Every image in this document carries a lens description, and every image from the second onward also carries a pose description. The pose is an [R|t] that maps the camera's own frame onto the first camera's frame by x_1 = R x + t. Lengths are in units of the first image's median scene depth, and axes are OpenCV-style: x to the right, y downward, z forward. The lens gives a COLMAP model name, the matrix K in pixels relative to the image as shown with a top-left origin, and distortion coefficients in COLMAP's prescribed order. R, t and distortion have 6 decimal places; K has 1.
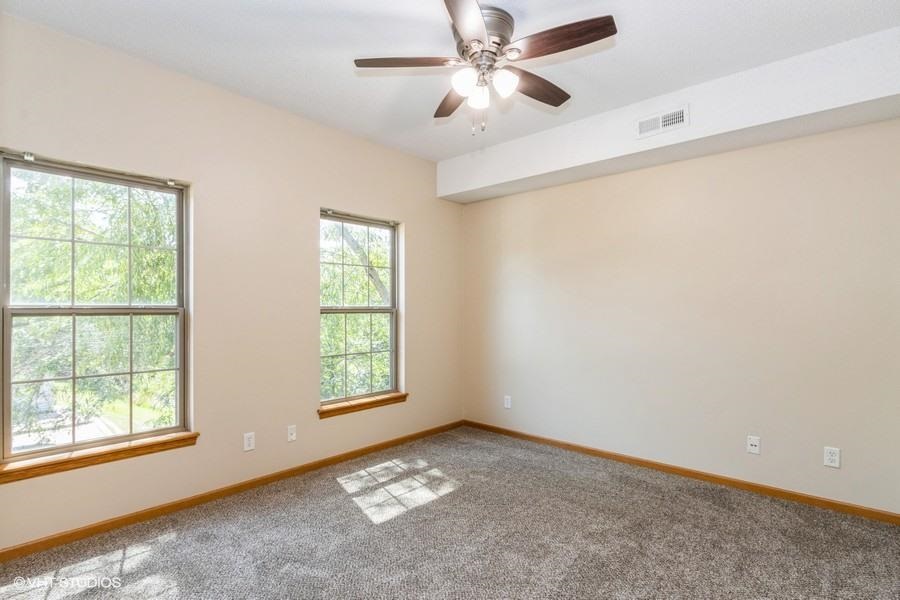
lens RADIAL K [[416.0, 0, 447.8], [0, 416.0, 303.2], [0, 0, 1]] dist [-0.011626, -0.001674]
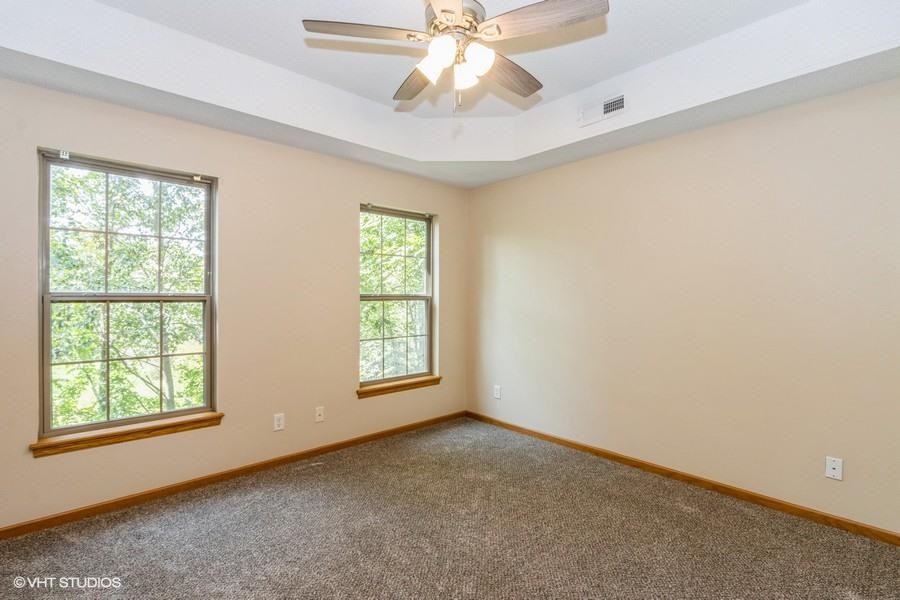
lens RADIAL K [[388.3, 0, 453.0], [0, 388.3, 292.1], [0, 0, 1]] dist [-0.013371, -0.000354]
pose [[0.995964, 0.000352, -0.089749, 0.070733], [-0.000206, 0.999999, 0.001630, 0.001421], [0.089749, -0.001605, 0.995963, 0.074599]]
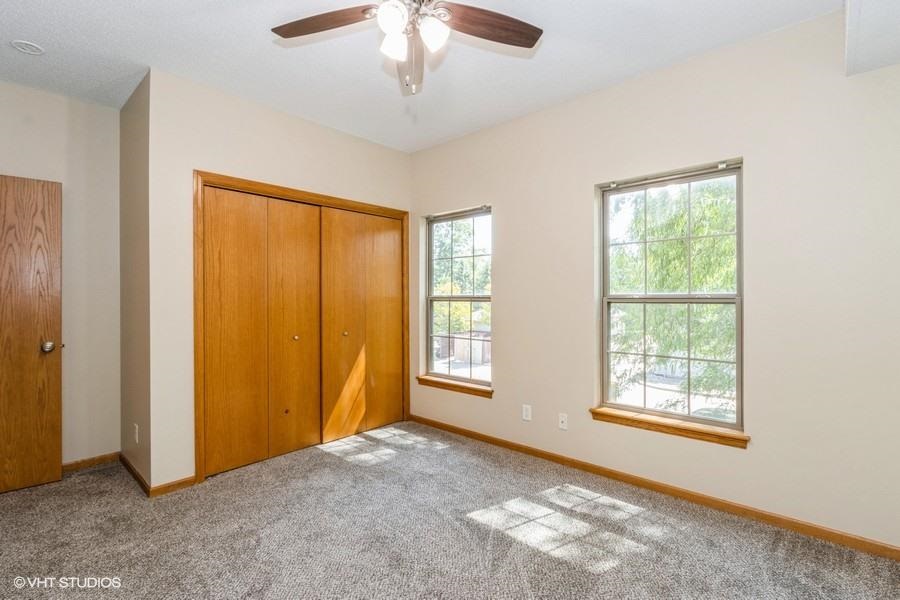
lens RADIAL K [[436.8, 0, 451.8], [0, 436.8, 293.6], [0, 0, 1]] dist [0.000901, -0.001385]
pose [[0.011202, -0.011575, -0.999870, 0.336356], [0.014275, 0.999833, -0.011414, 0.007873], [0.999835, -0.014145, 0.011365, 0.367181]]
